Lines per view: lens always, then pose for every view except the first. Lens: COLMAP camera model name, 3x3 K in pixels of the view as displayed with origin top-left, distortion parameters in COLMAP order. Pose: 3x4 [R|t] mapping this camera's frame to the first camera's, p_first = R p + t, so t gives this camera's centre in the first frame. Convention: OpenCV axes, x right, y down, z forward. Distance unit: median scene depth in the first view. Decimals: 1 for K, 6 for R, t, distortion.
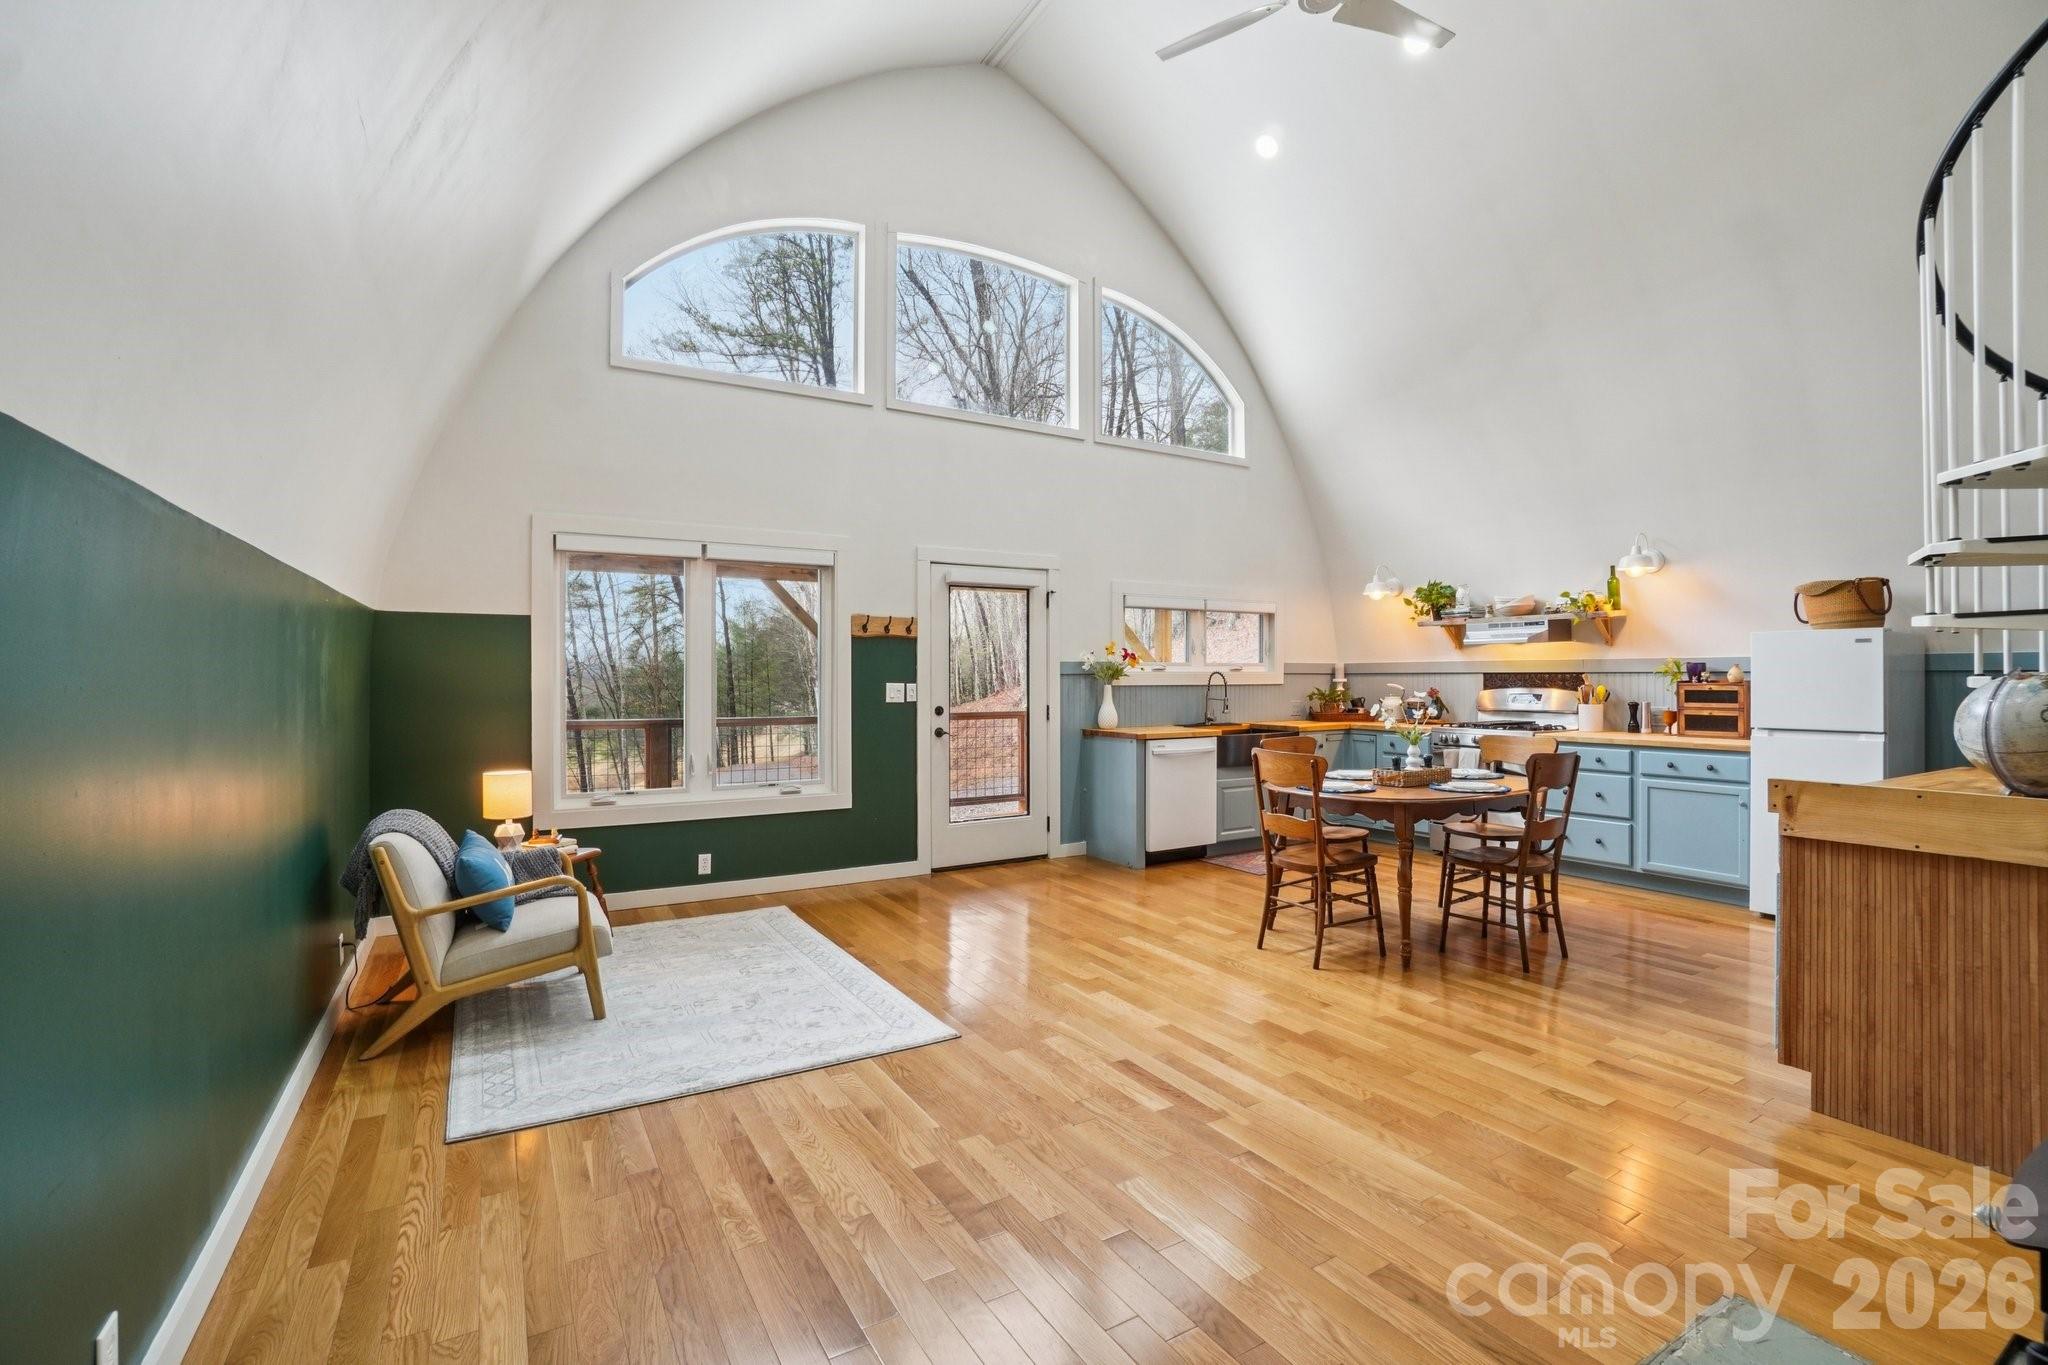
lens RADIAL K [[912.3, 0, 1015.1], [0, 912.3, 670.4], [0, 0, 1]] dist [-0.063931, 0.022484]
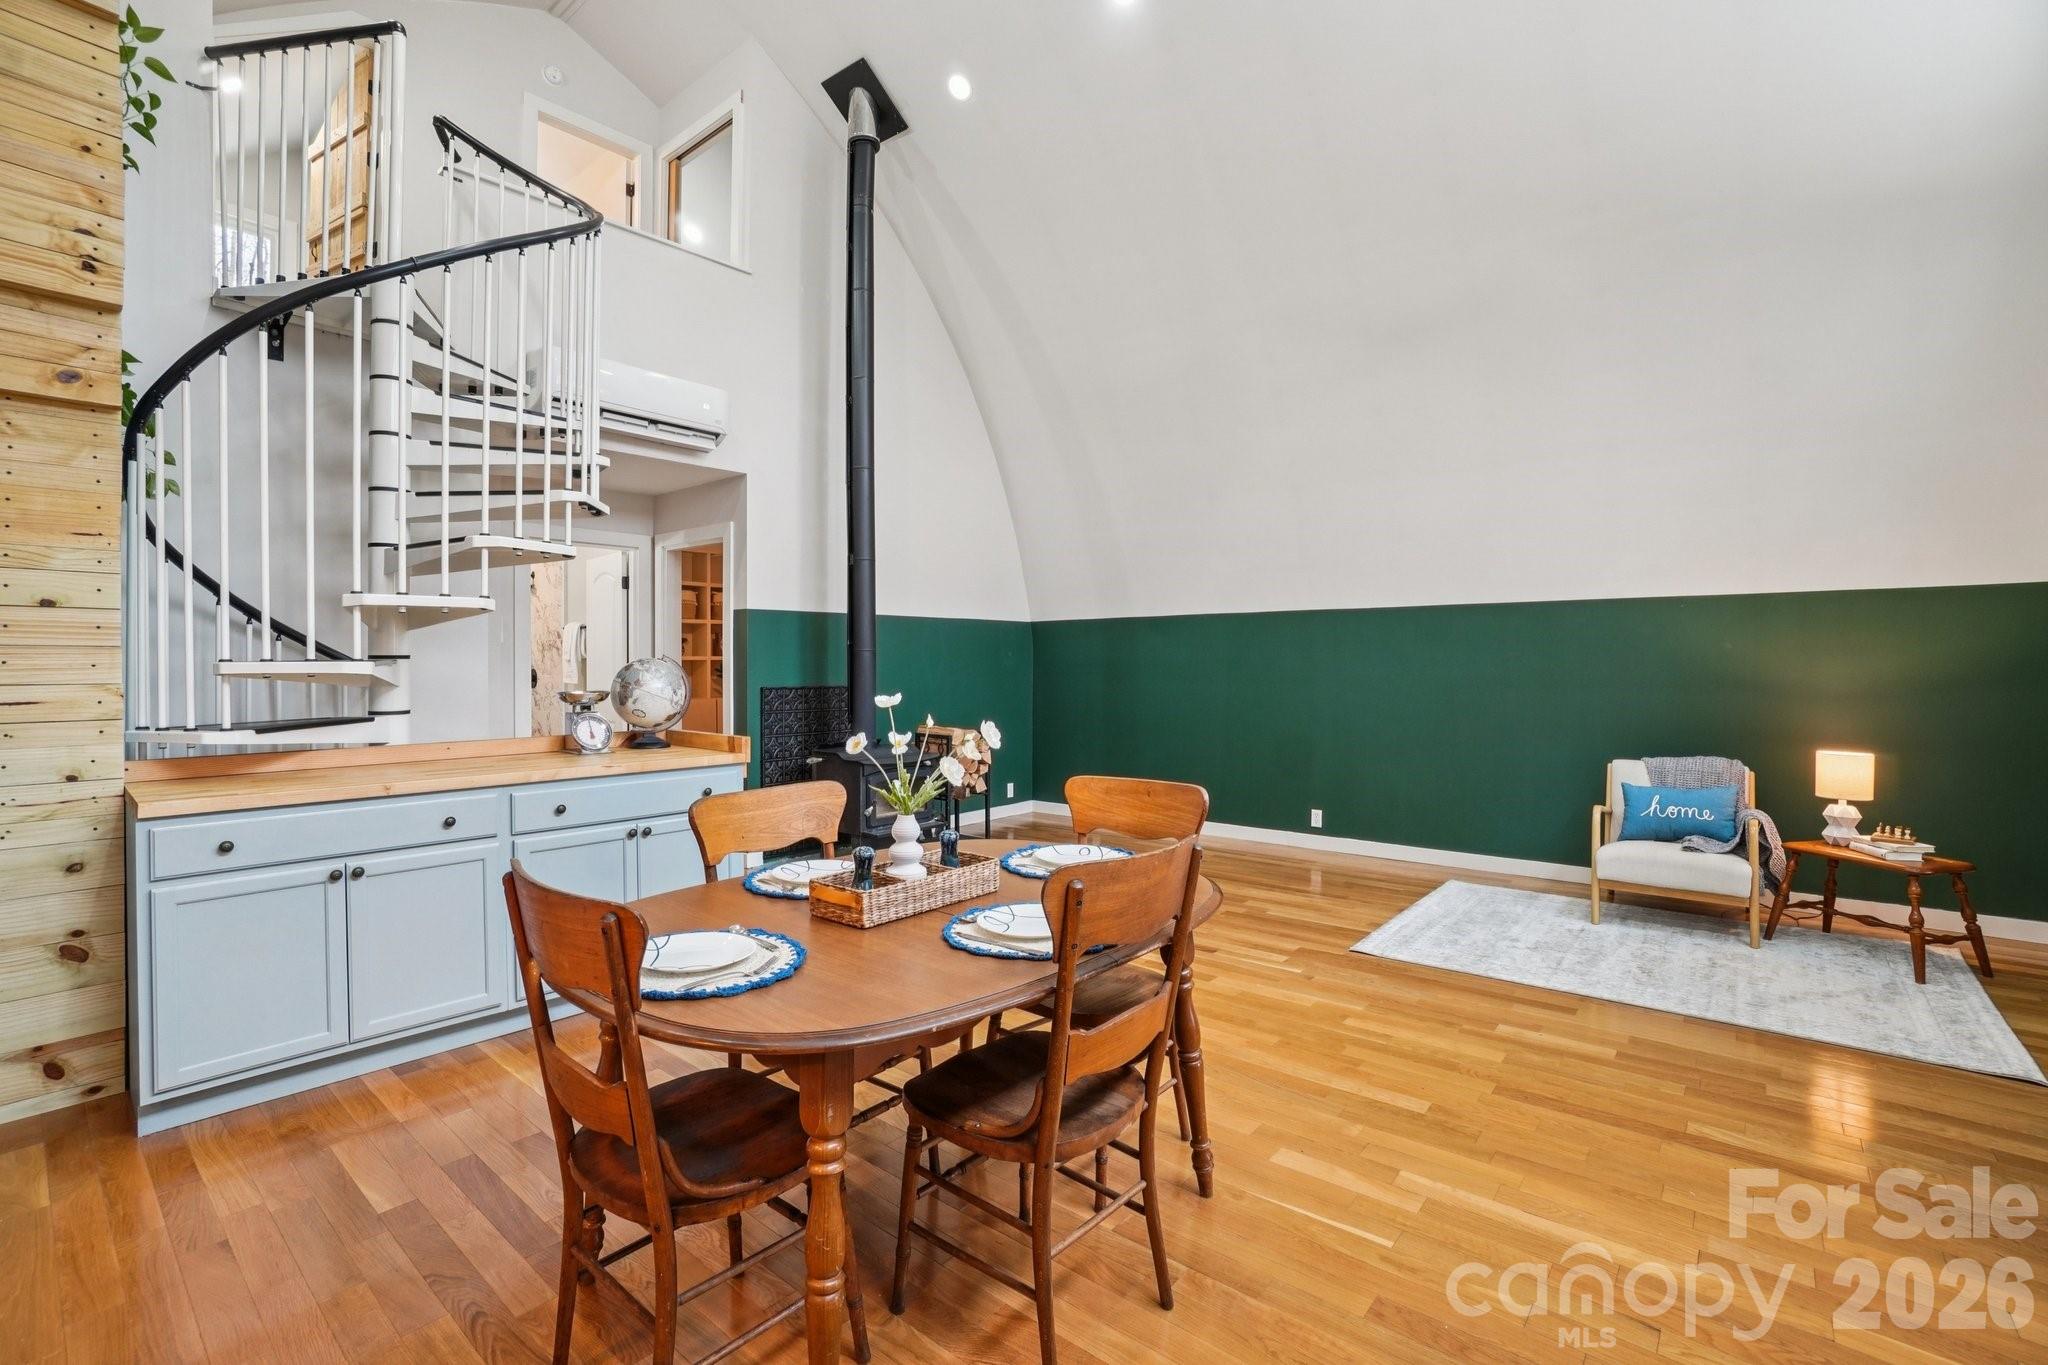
lens RADIAL K [[912.3, 0, 1017.6], [0, 912.3, 666.0], [0, 0, 1]] dist [-0.063931, 0.022484]
pose [[-0.944512, 0.006042, -0.328422, 0.423870], [0.005471, 0.999981, 0.002664, 0.006877], [0.328432, 0.000720, -0.944527, 1.117529]]
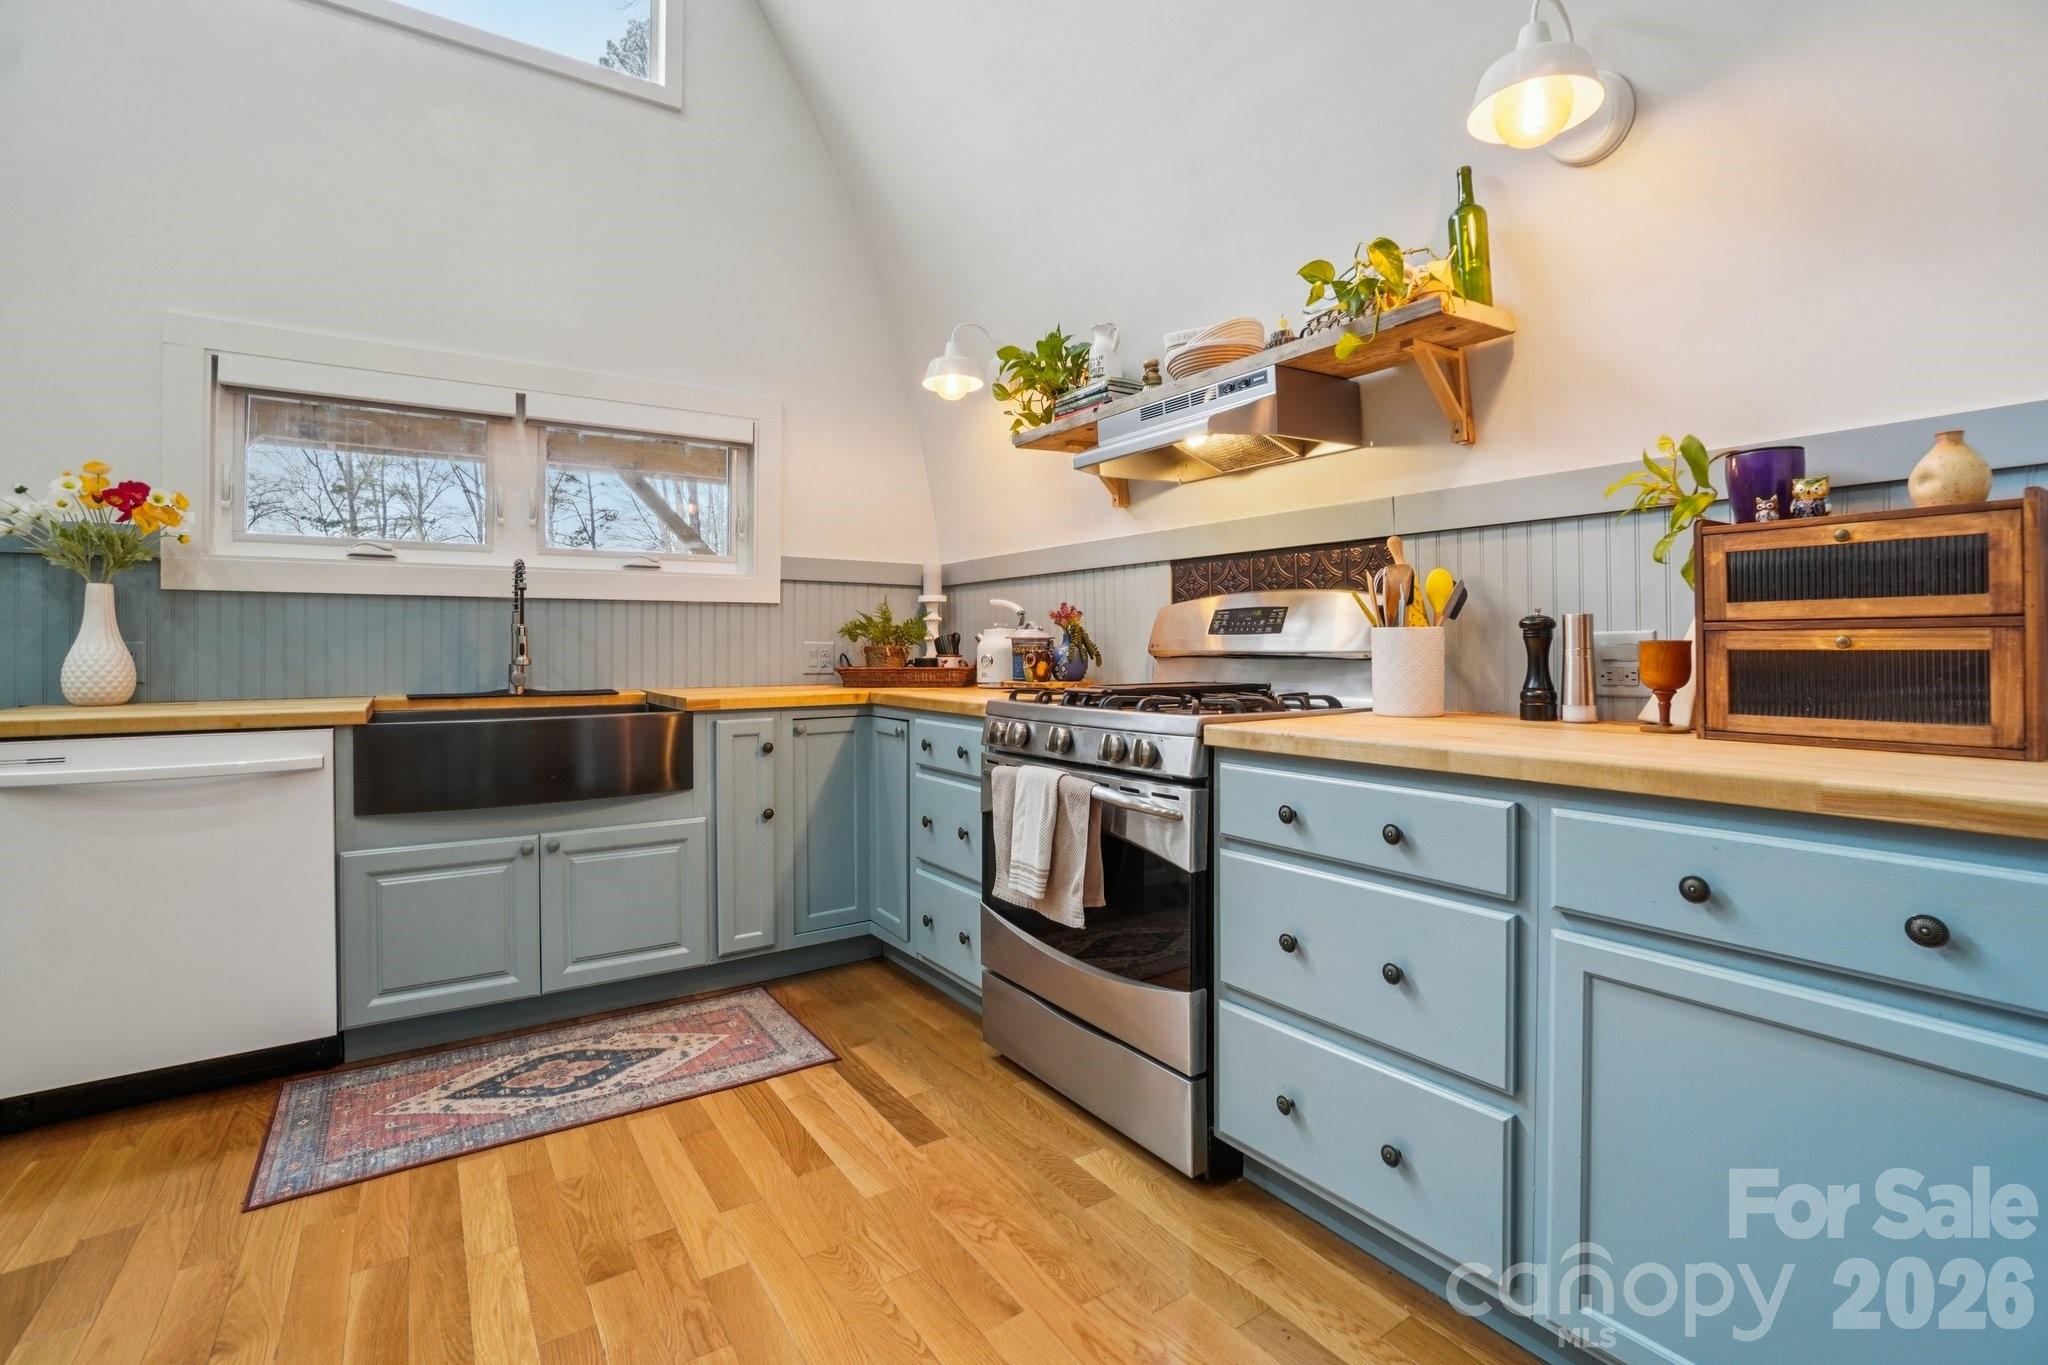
lens RADIAL K [[912.3, 0, 1019.6], [0, 912.3, 640.3], [0, 0, 1]] dist [-0.063931, 0.022484]
pose [[0.998242, -0.000600, 0.059274, 0.502732], [0.000609, 1.000000, -0.000121, 0.043329], [-0.059274, 0.000157, 0.998242, 0.707834]]
